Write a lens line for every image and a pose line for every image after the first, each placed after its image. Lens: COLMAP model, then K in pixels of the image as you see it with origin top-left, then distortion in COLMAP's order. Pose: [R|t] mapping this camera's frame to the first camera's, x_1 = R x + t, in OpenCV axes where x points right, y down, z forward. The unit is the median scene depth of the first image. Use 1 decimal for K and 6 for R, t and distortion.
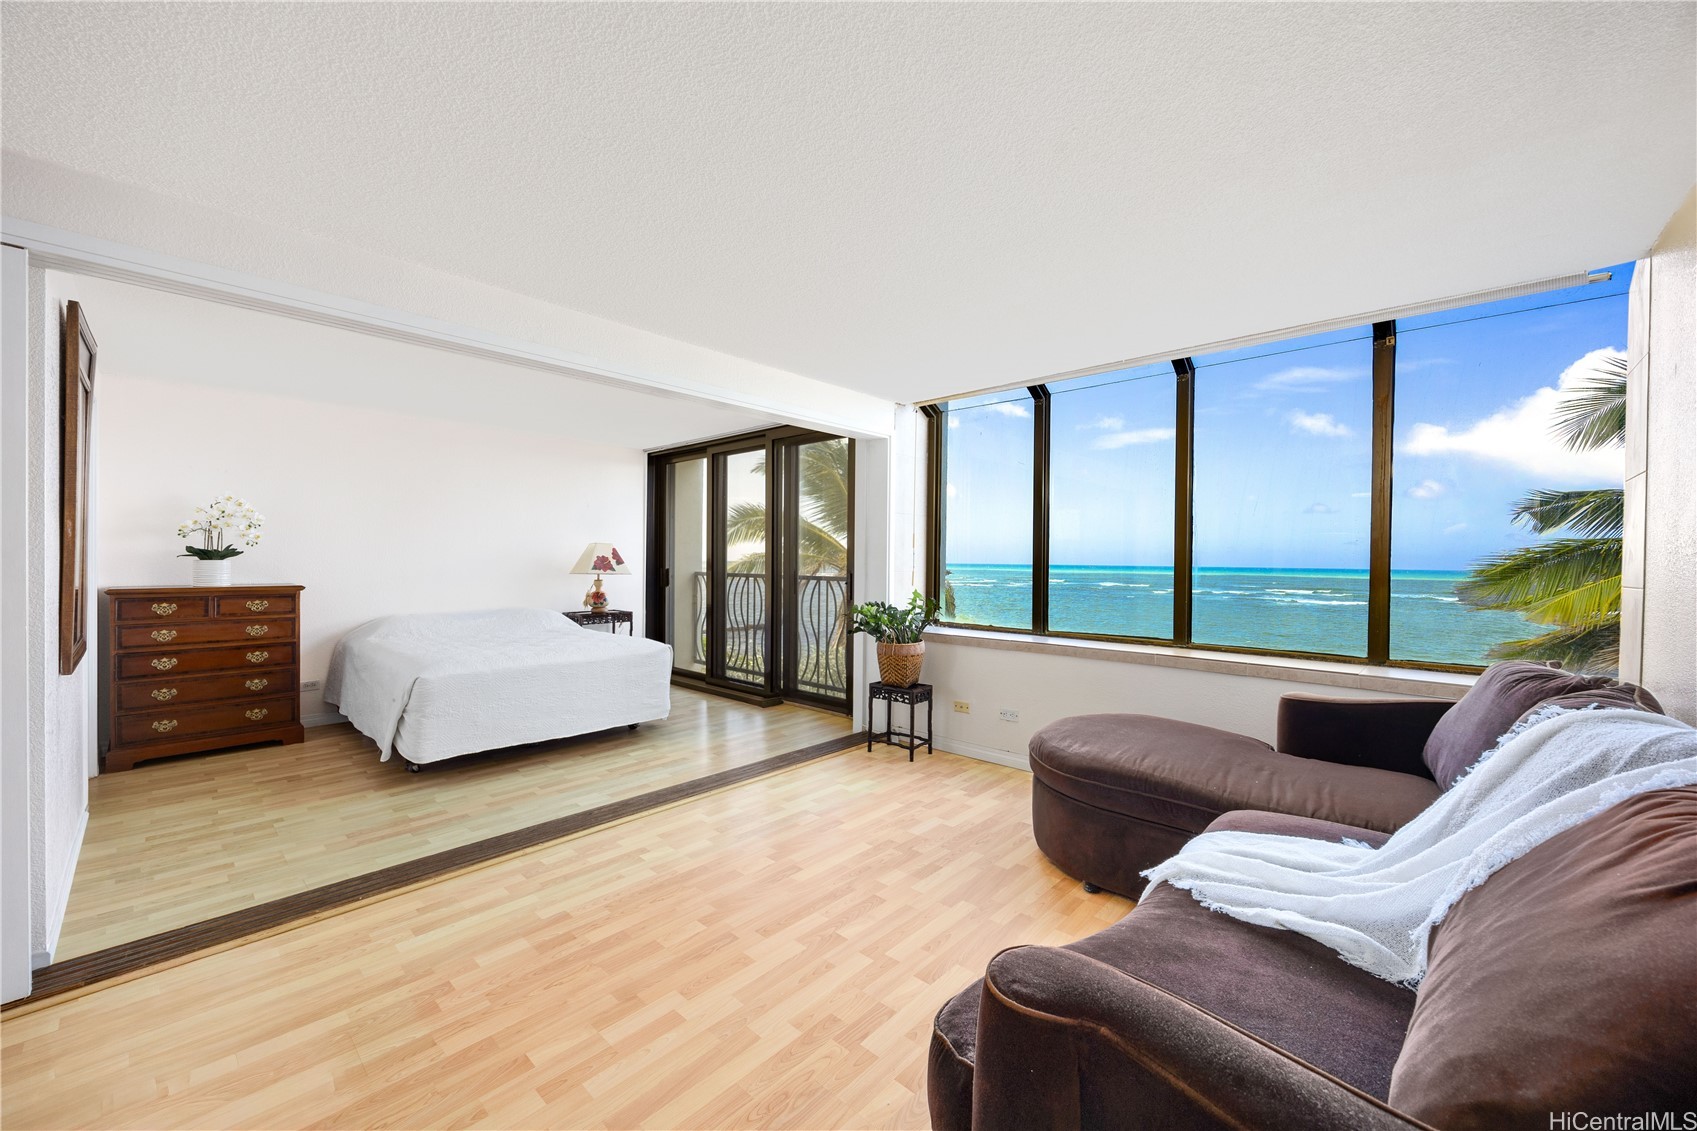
lens RADIAL K [[759.1, 0, 846.3], [0, 759.1, 567.2], [0, 0, 1]] dist [0.003543, 0.000622]
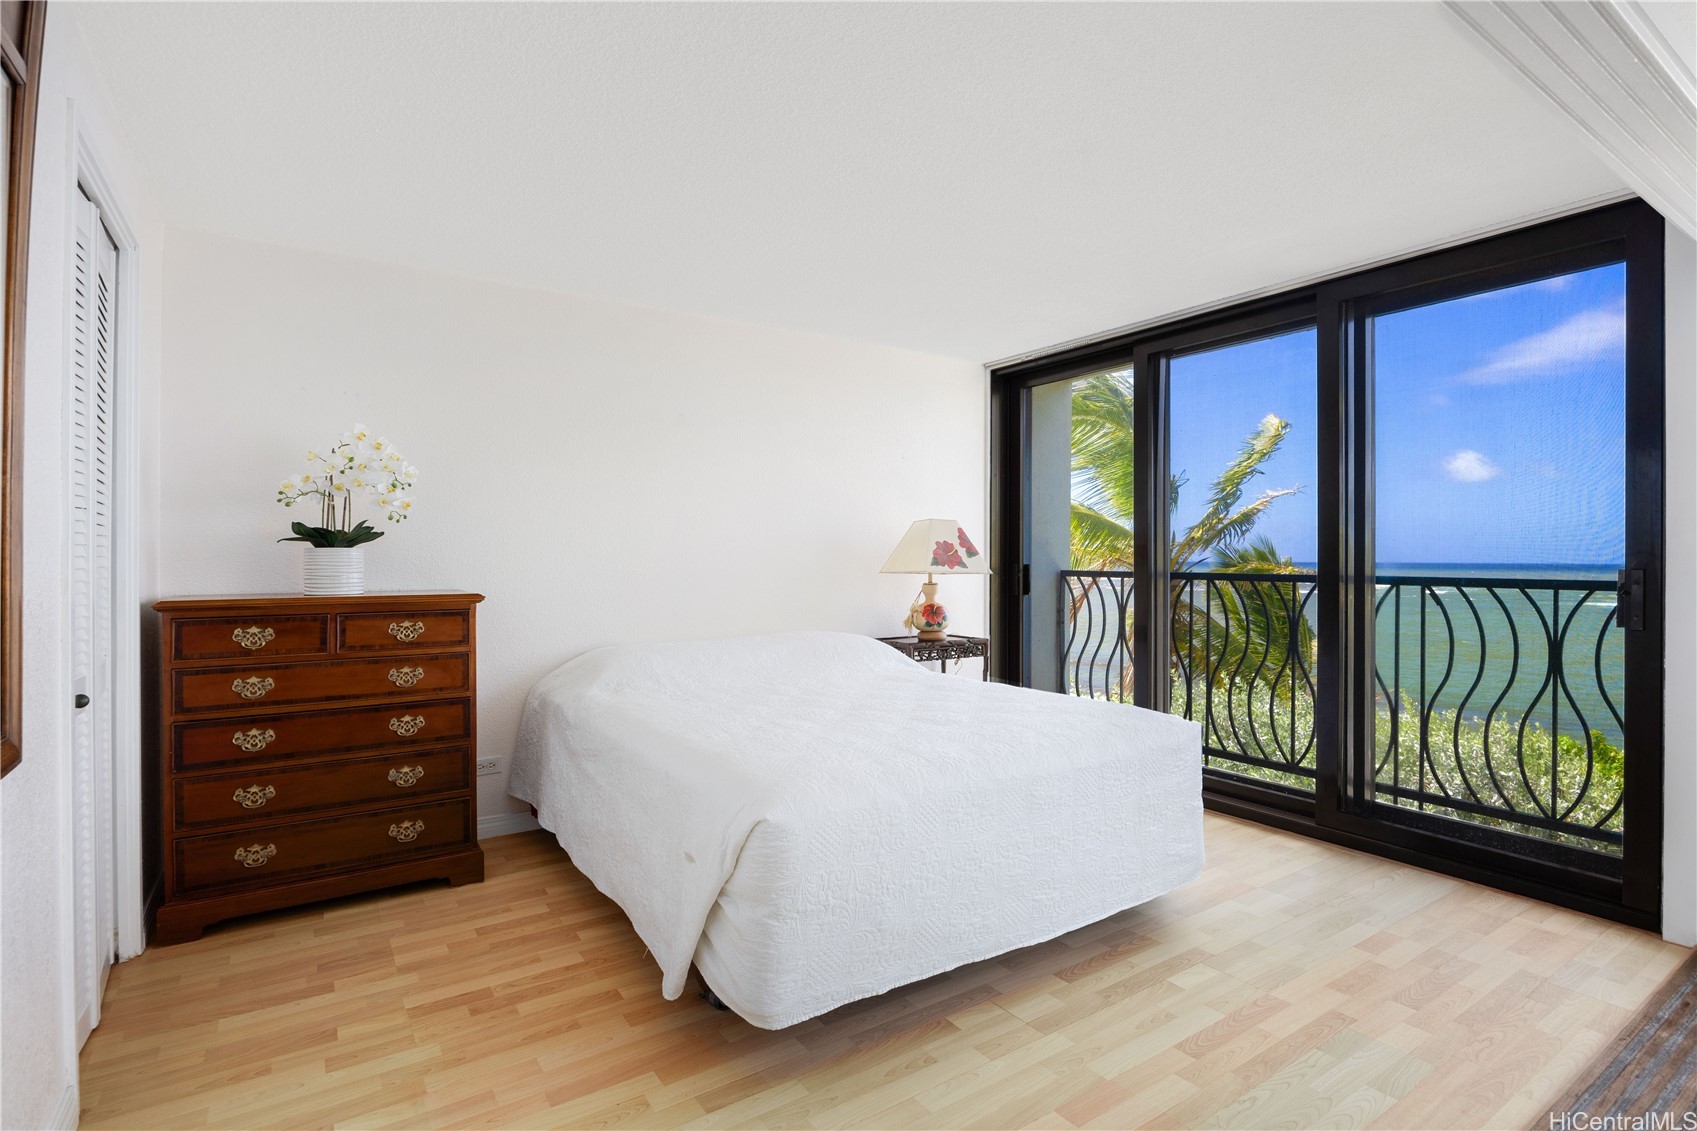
lens RADIAL K [[824.9, 0, 849.7], [0, 824.9, 564.3], [0, 0, 1]] dist [-0.013115, -0.000191]
pose [[0.988389, -0.001277, -0.151942, -0.376485], [0.001041, 0.999998, -0.001632, 0.004225], [0.151944, 0.001455, 0.988388, 0.473414]]
